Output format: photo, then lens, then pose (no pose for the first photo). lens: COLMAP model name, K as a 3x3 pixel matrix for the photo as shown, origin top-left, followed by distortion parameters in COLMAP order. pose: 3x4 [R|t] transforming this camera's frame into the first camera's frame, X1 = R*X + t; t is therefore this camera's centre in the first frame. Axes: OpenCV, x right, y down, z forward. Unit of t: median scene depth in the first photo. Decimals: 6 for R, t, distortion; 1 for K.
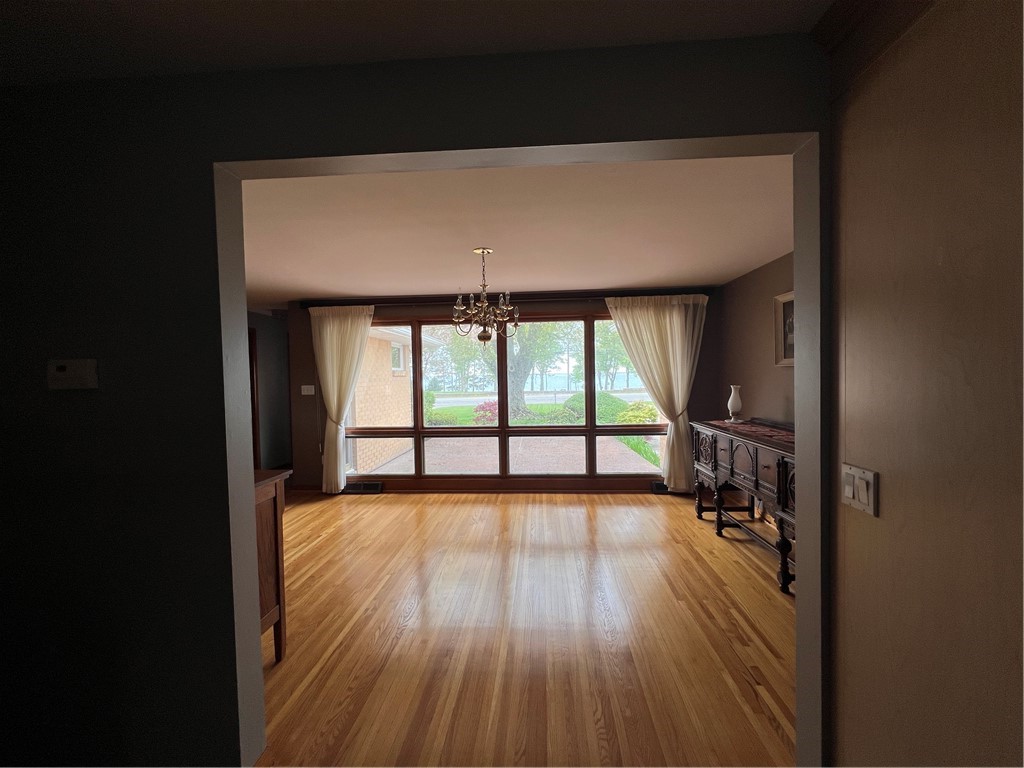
lens RADIAL K [[410.5, 0, 510.3], [0, 410.5, 383.7], [0, 0, 1]] dist [-0.001142, -0.000309]
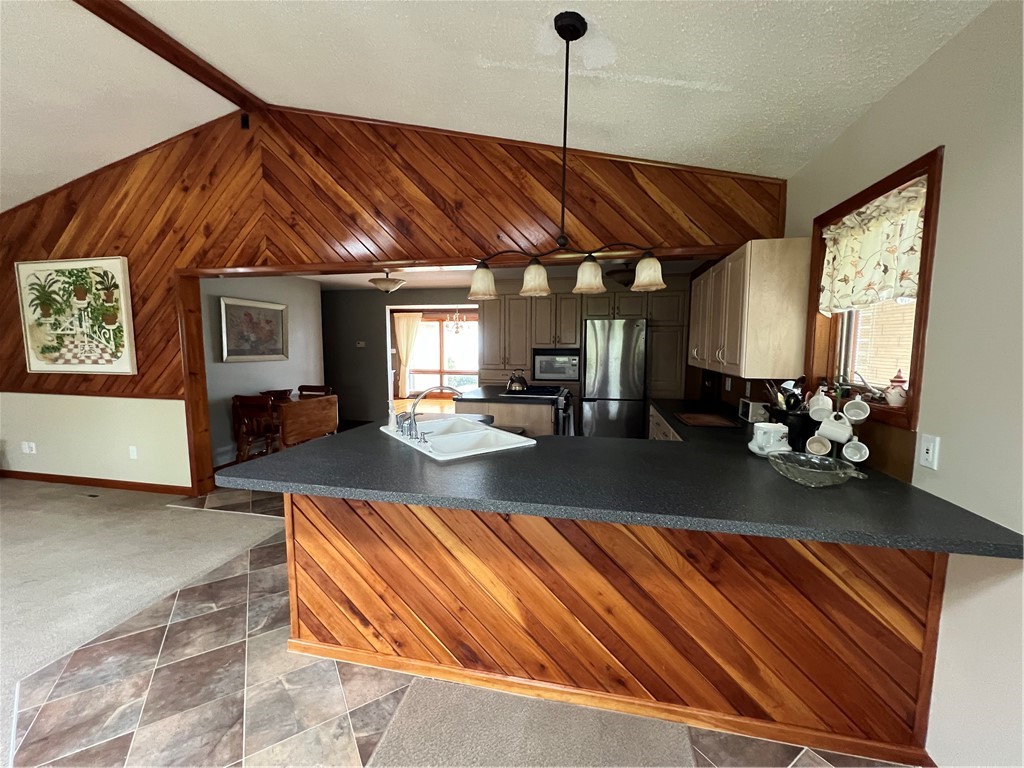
lens RADIAL K [[410.5, 0, 508.4], [0, 410.5, 385.3], [0, 0, 1]] dist [-0.001142, -0.000309]
pose [[0.988407, 0.035960, -0.147509, 0.455083], [-0.024438, 0.996560, 0.079195, 0.010037], [0.149849, -0.074672, 0.985885, -1.101124]]
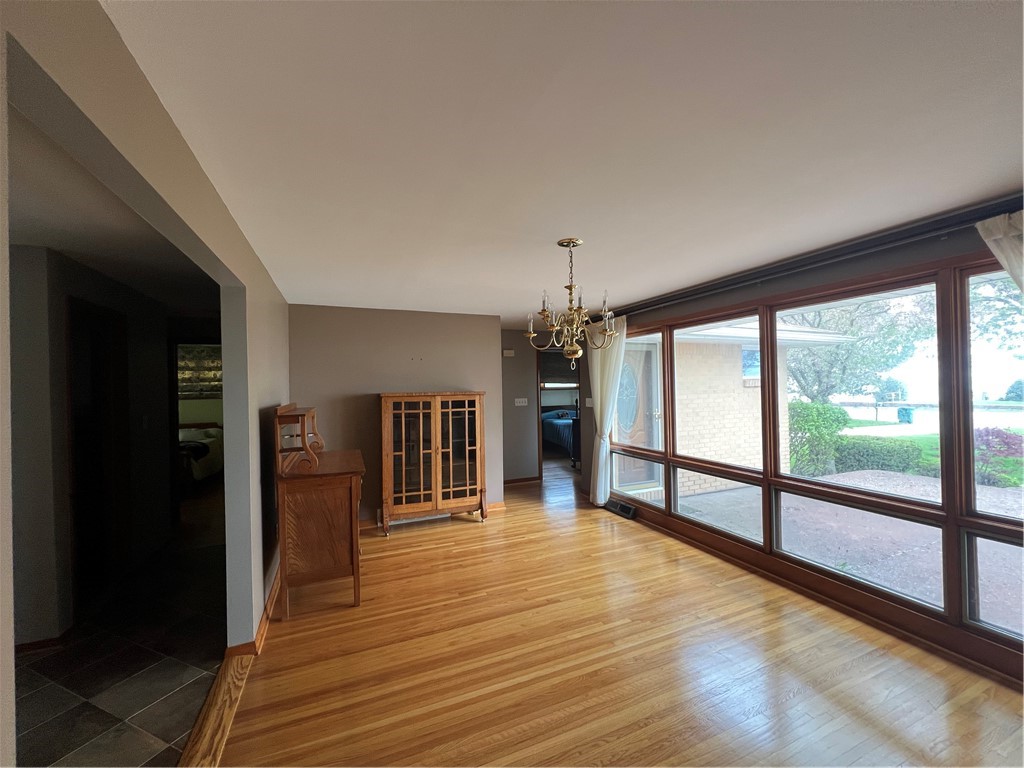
lens RADIAL K [[410.5, 0, 511.6], [0, 410.5, 384.6], [0, 0, 1]] dist [-0.001142, -0.000309]
pose [[0.448384, 0.008455, -0.893801, 0.378474], [-0.010202, 0.999939, 0.004341, -0.034086], [0.893783, 0.007172, 0.448443, 0.349614]]
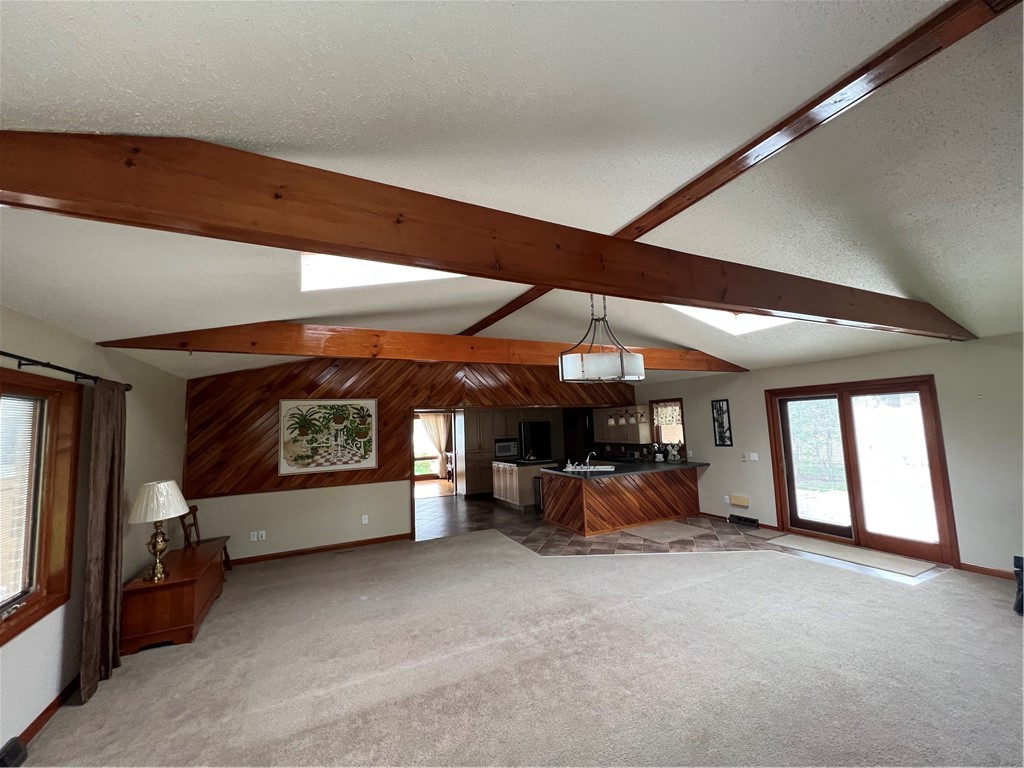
lens RADIAL K [[410.5, 0, 512.8], [0, 410.5, 385.0], [0, 0, 1]] dist [-0.001142, -0.000309]
pose [[0.865457, 0.032792, 0.499909, -0.621006], [0.033564, 0.991818, -0.123166, -0.016001], [-0.499858, 0.123374, 0.857275, -1.778702]]
